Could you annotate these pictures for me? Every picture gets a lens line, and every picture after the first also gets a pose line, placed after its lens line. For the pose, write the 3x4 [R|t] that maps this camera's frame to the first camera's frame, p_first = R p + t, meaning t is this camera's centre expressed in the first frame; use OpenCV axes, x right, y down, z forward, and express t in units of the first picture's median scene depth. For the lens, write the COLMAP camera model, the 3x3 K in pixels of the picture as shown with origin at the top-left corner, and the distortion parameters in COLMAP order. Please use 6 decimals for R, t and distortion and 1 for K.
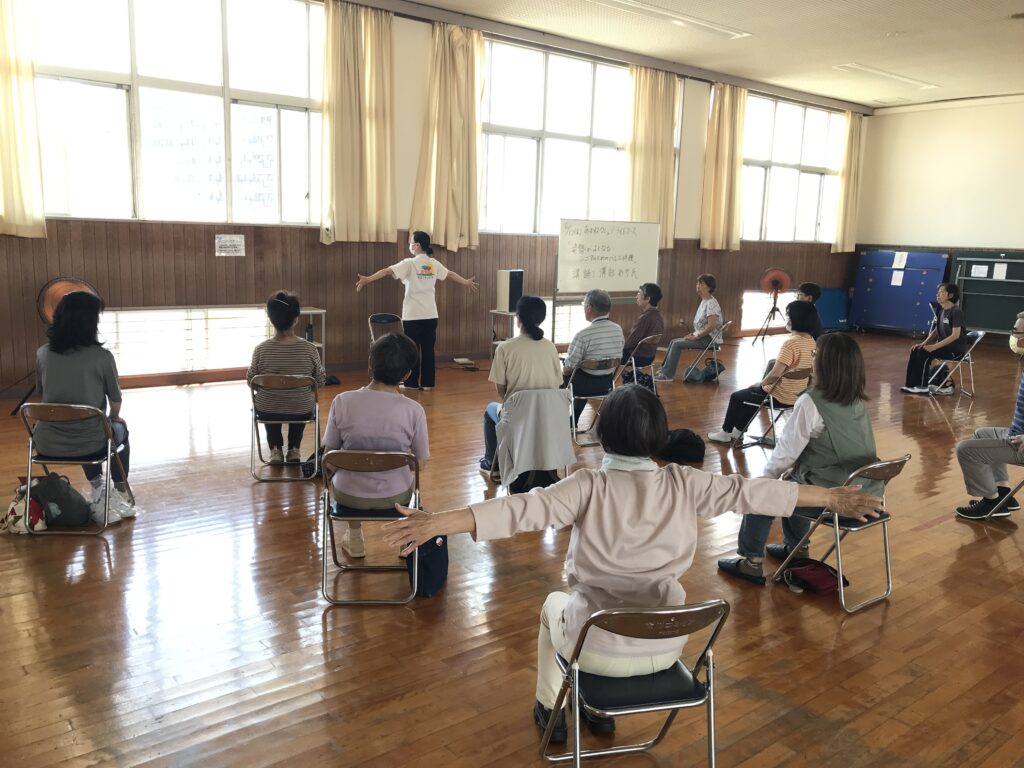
lens RADIAL K [[827.3, 0, 512.0], [0, 827.3, 384.0], [0, 0, 1]] dist [-0.005936, -0.004957]
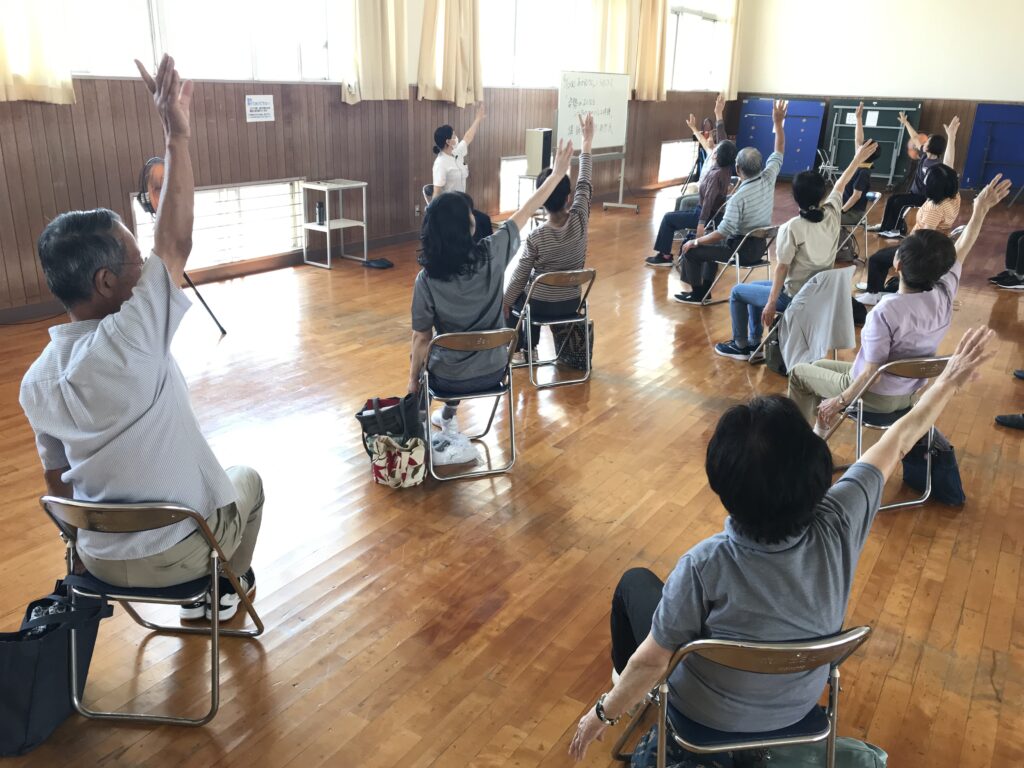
lens RADIAL K [[827.3, 0, 512.0], [0, 827.3, 384.0], [0, 0, 1]] dist [-0.005936, -0.004957]
pose [[0.948736, -0.110260, 0.296214, -0.331151], [0.055100, 0.980526, 0.188503, -0.033508], [-0.311230, -0.162518, 0.936335, 0.085034]]
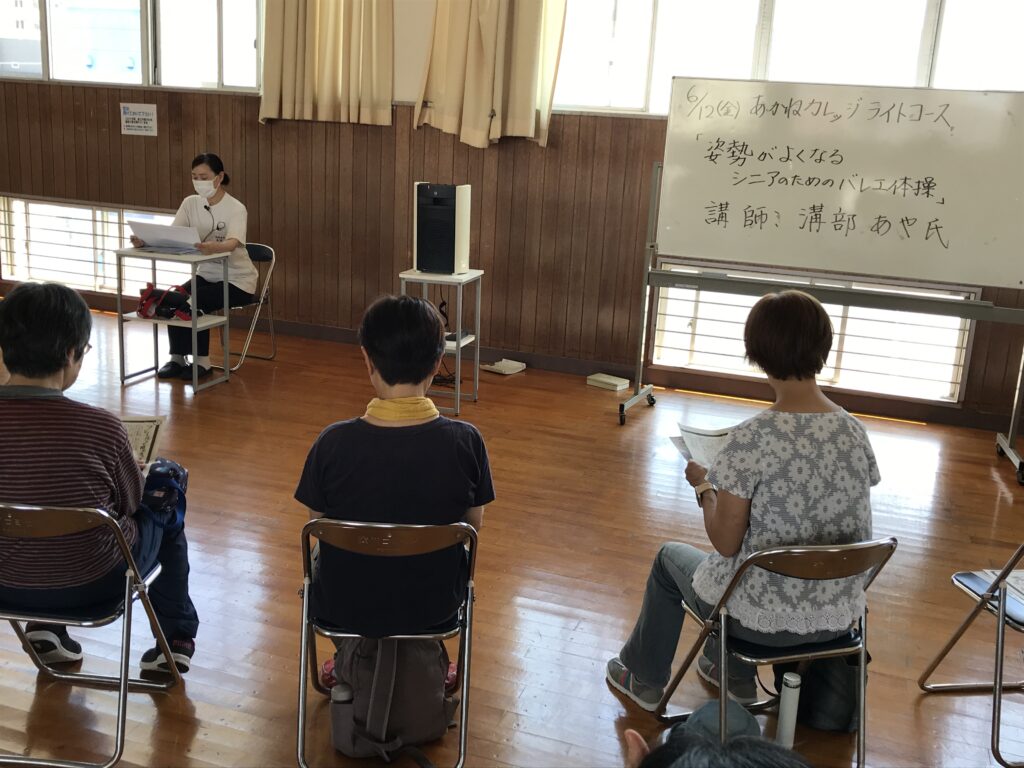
lens RADIAL K [[1084.6, 0, 512.0], [0, 1084.6, 384.0], [0, 0, 1]] dist [-0.005967, -0.020191]
pose [[0.528408, 0.199861, -0.825130, 0.529360], [-0.191904, 0.974859, 0.113234, -0.101064], [0.827017, 0.098512, 0.553478, 0.686915]]
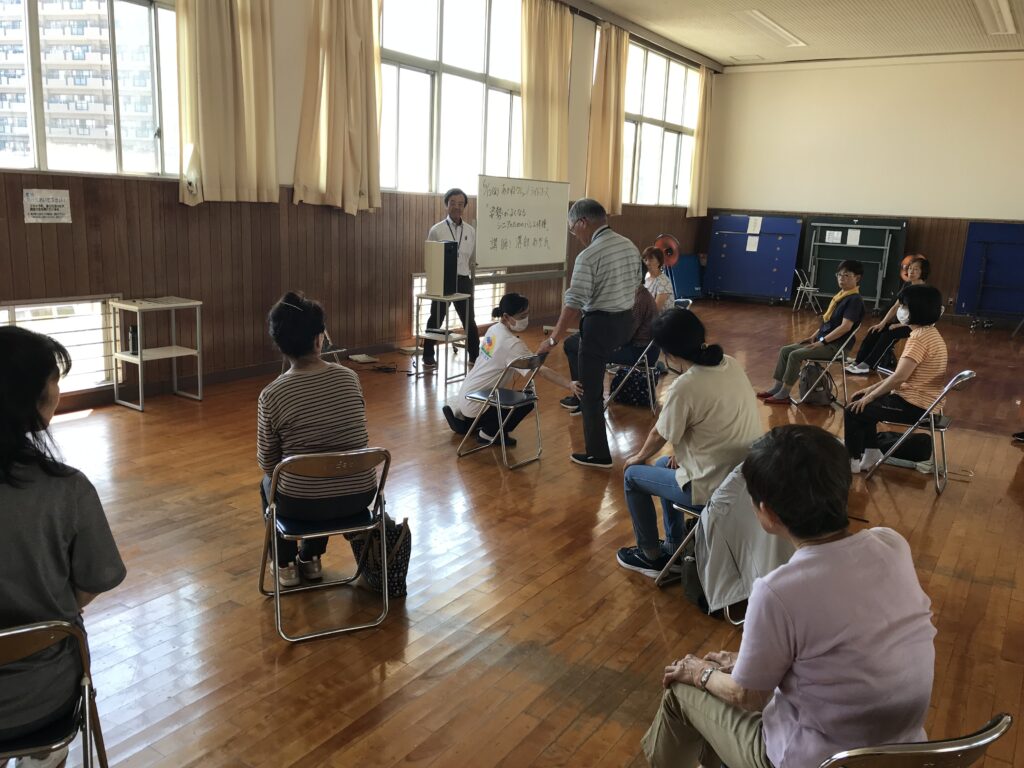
lens RADIAL K [[827.3, 0, 512.0], [0, 827.3, 384.0], [0, 0, 1]] dist [-0.005936, -0.004957]
pose [[0.949242, -0.056709, 0.309393, -0.179701], [0.041833, 0.997636, 0.054512, -0.043672], [-0.311753, -0.038802, 0.949371, 0.239684]]
